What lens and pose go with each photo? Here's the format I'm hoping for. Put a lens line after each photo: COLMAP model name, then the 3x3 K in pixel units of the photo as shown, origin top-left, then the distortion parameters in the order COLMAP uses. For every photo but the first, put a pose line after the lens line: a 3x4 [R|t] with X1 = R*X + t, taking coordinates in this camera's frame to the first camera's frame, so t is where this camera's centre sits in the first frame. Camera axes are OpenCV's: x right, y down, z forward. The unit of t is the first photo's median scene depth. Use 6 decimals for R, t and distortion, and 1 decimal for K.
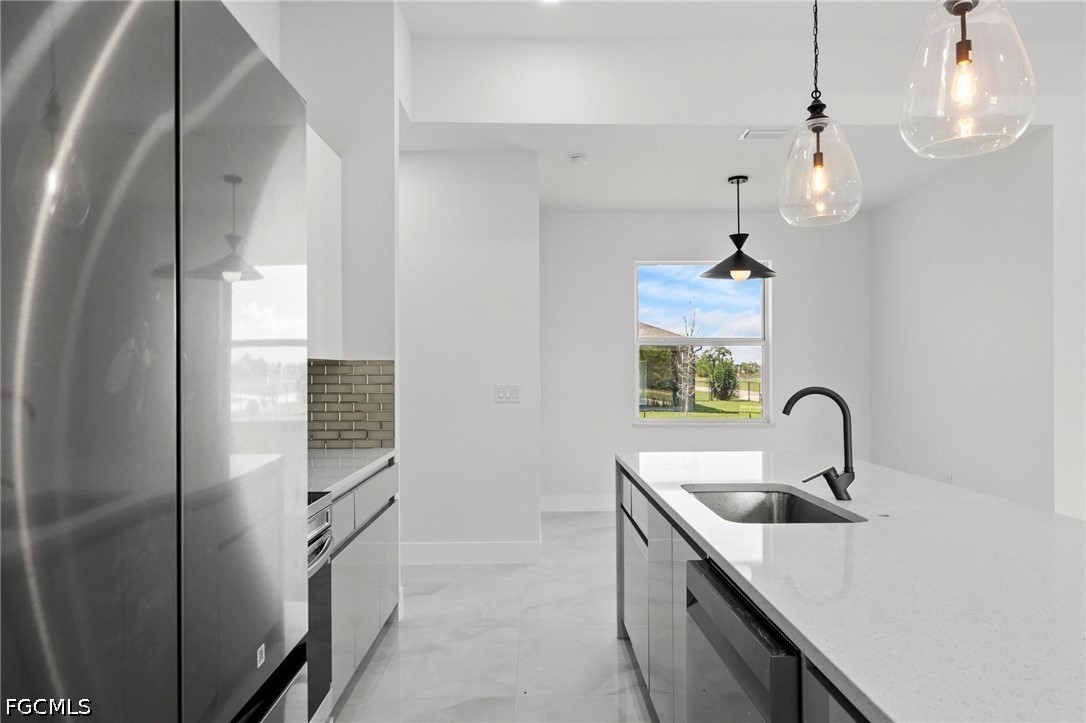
lens RADIAL K [[714.9, 0, 534.8], [0, 714.9, 372.8], [0, 0, 1]] dist [-0.003260, 0.001684]
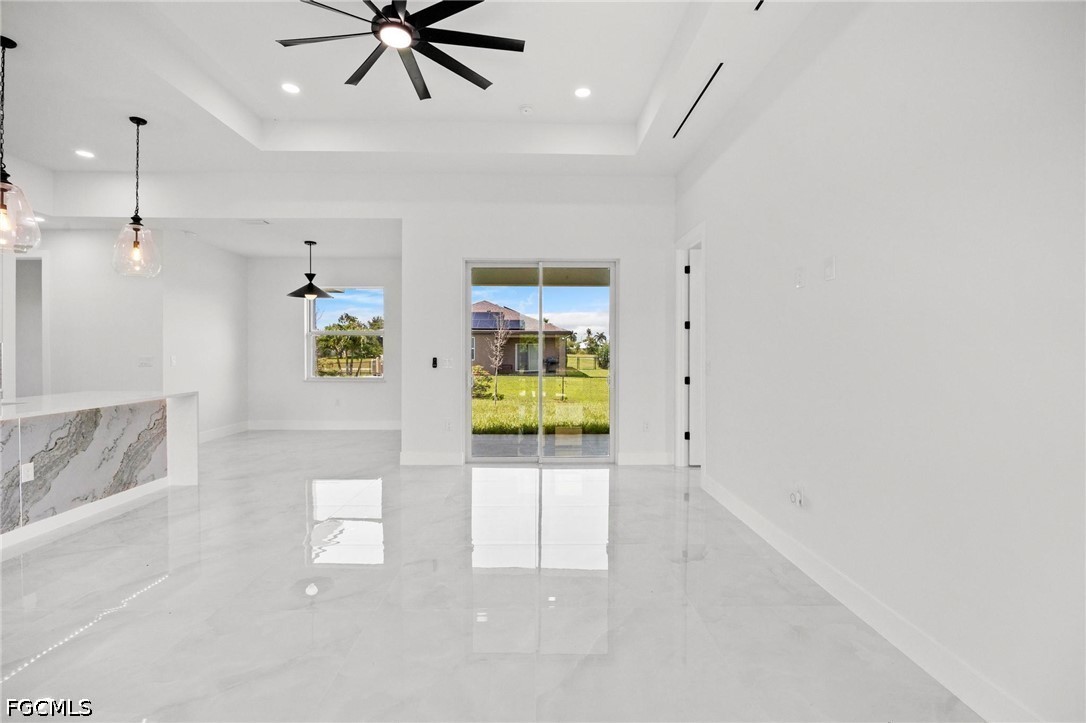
lens RADIAL K [[481.7, 0, 545.2], [0, 481.7, 354.9], [0, 0, 1]] dist [-0.012923, 0.001885]
pose [[0.999881, 0.008016, 0.013205, 1.500735], [-0.008123, 0.999935, 0.008050, -0.009513], [-0.013139, -0.008157, 0.999880, -0.349539]]
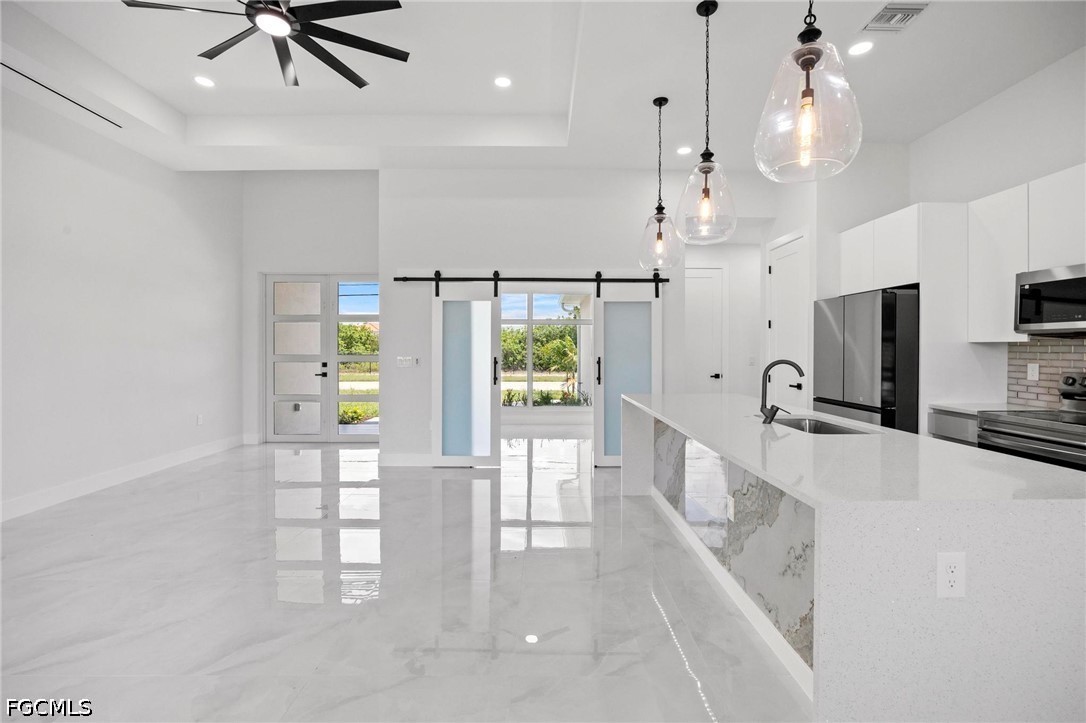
lens RADIAL K [[481.7, 0, 550.3], [0, 481.7, 350.9], [0, 0, 1]] dist [-0.012923, 0.001885]
pose [[-0.999946, 0.004935, -0.009174, 0.690817], [0.004875, 0.999967, 0.006497, -0.008639], [0.009206, 0.006451, -0.999937, 1.527979]]
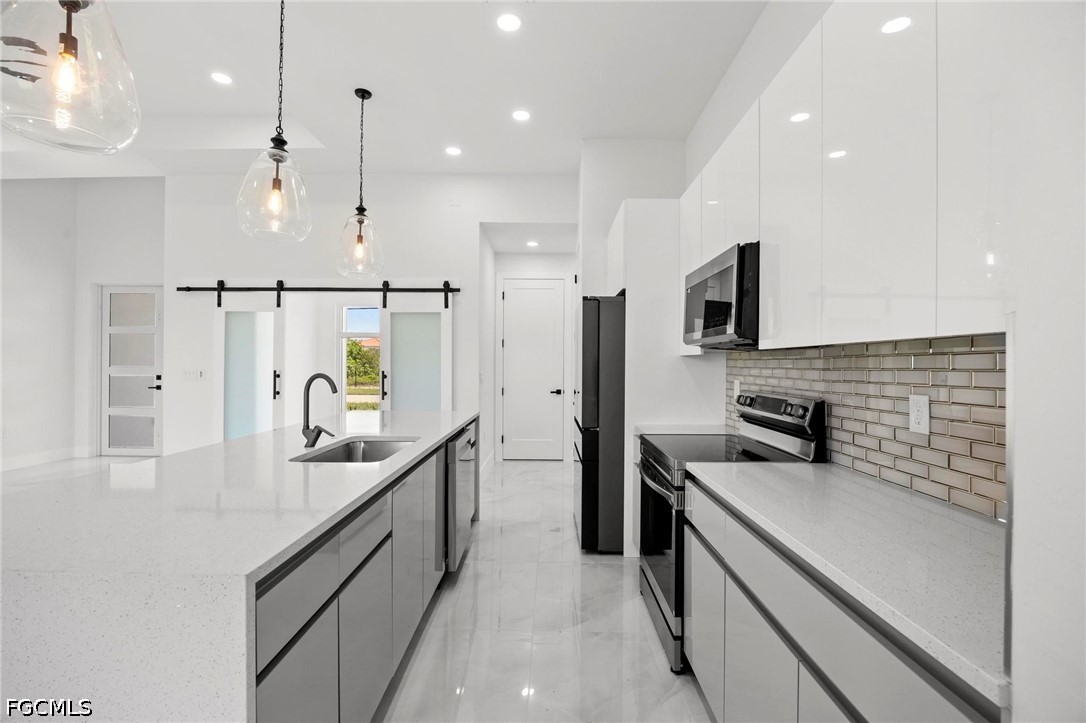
lens RADIAL K [[481.7, 0, 543.3], [0, 481.7, 362.2], [0, 0, 1]] dist [-0.012923, 0.001885]
pose [[-0.999562, 0.000107, 0.029580, -0.062801], [0.000055, 0.999998, -0.001768, -0.001351], [-0.029580, -0.001765, -0.999561, 1.416632]]
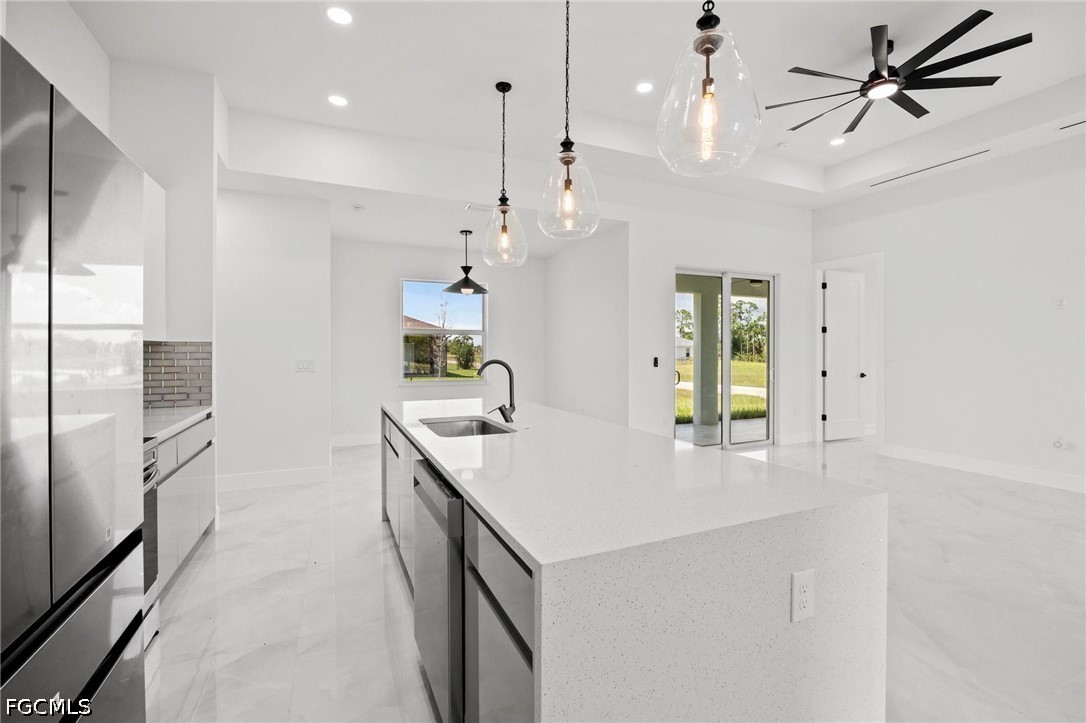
lens RADIAL K [[481.7, 0, 551.2], [0, 481.7, 351.9], [0, 0, 1]] dist [-0.012923, 0.001885]
pose [[0.912074, 0.004065, 0.410005, 0.021845], [-0.004132, 0.999991, -0.000724, 0.000020], [-0.410004, -0.001034, 0.912083, -0.112400]]
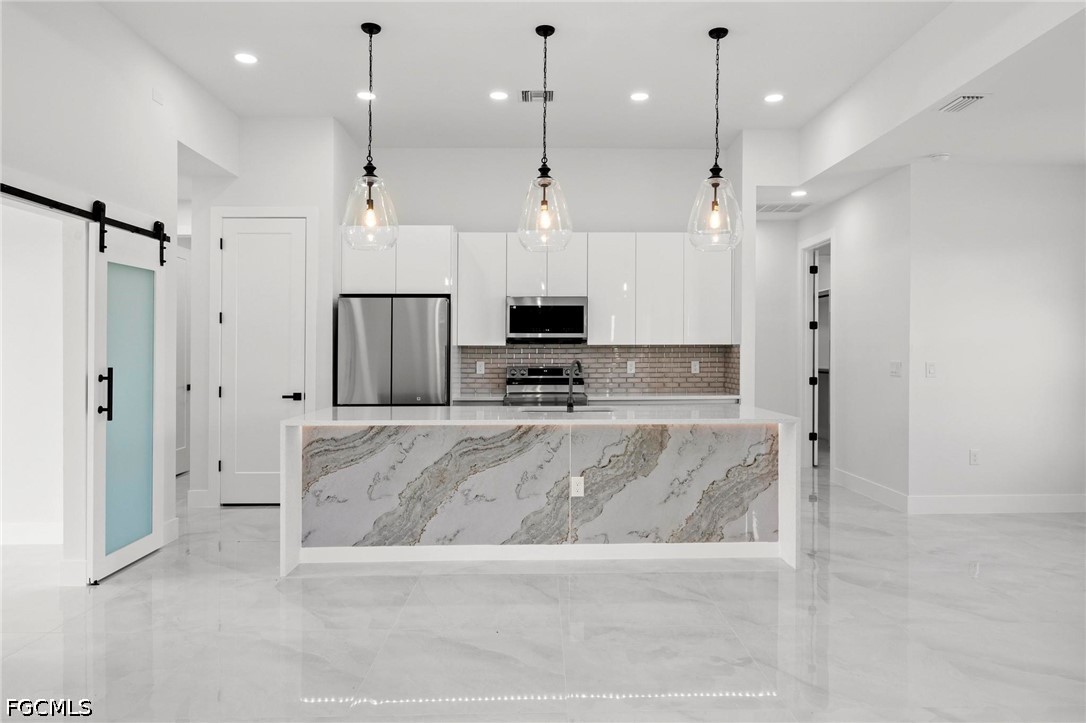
lens RADIAL K [[714.9, 0, 552.1], [0, 714.9, 351.2], [0, 0, 1]] dist [-0.003260, 0.001684]
pose [[0.015751, 0.005773, -0.999859, 1.805151], [-0.000819, 0.999983, 0.005761, -0.012456], [0.999876, 0.000728, 0.015756, 0.637568]]
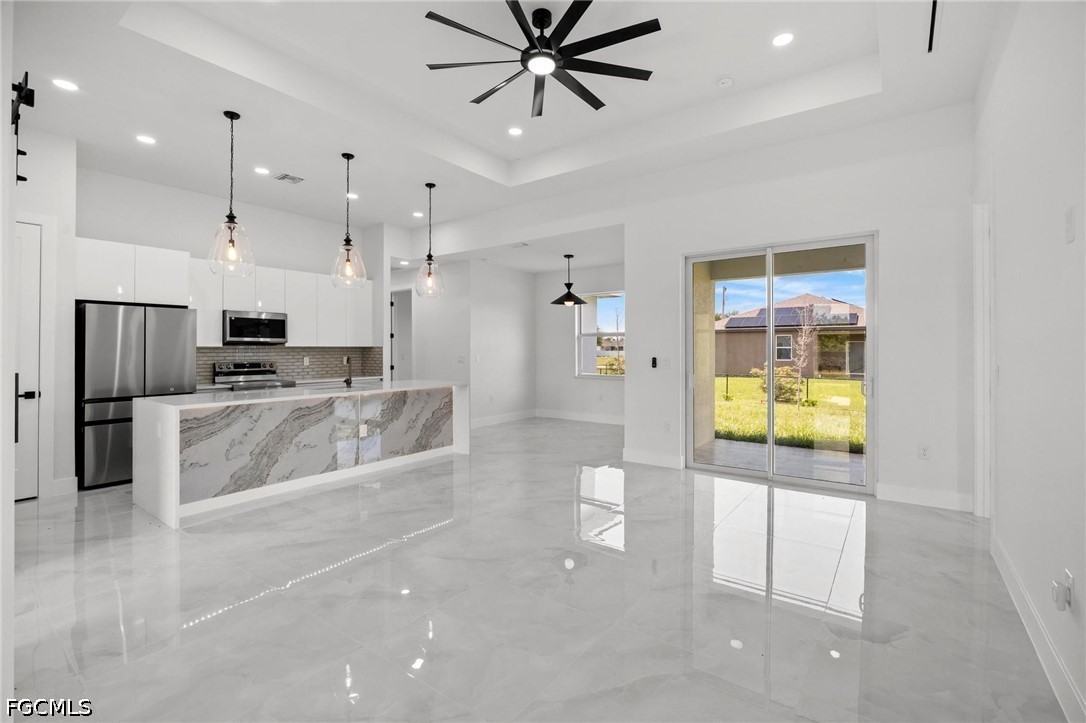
lens RADIAL K [[481.7, 0, 548.2], [0, 481.7, 352.8], [0, 0, 1]] dist [-0.012923, 0.001885]
pose [[0.803267, 0.007439, -0.595573, 1.848077], [-0.003129, 0.999961, 0.008269, -0.012515], [0.595611, -0.004778, 0.803259, -0.224447]]
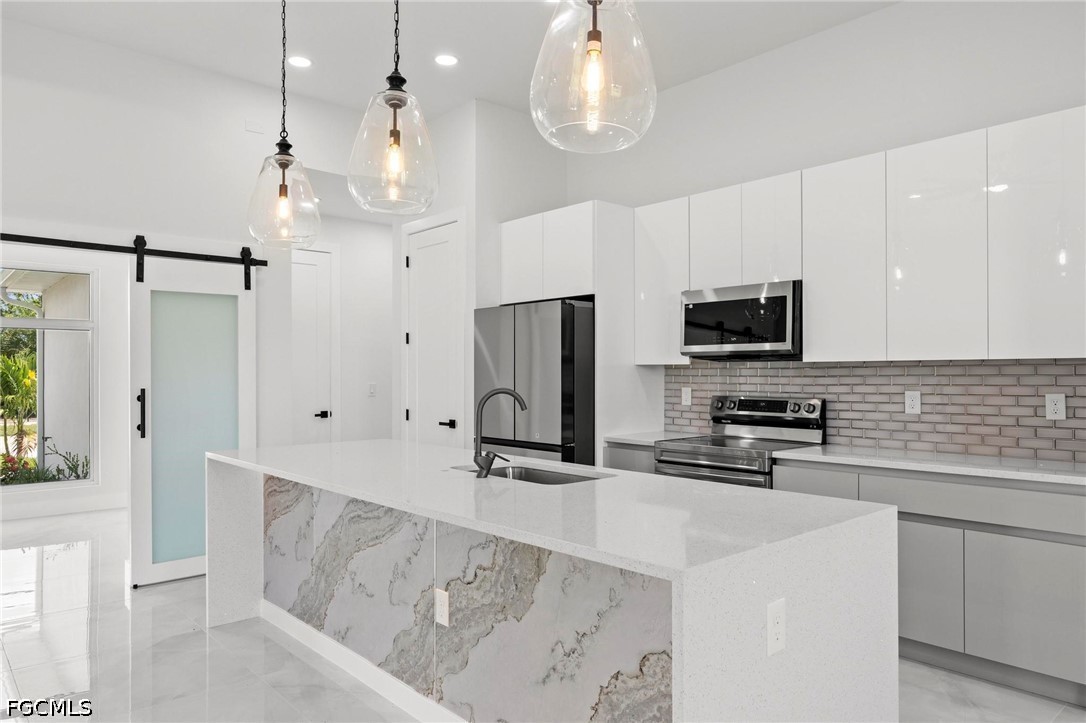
lens RADIAL K [[719.2, 0, 545.0], [0, 719.2, 368.4], [0, 0, 1]] dist [-0.003236, -0.003360]
pose [[-0.752448, 0.004089, -0.658639, 0.835207], [0.005805, 0.999983, -0.000423, -0.009797], [0.658626, -0.004142, -0.752459, 1.420975]]
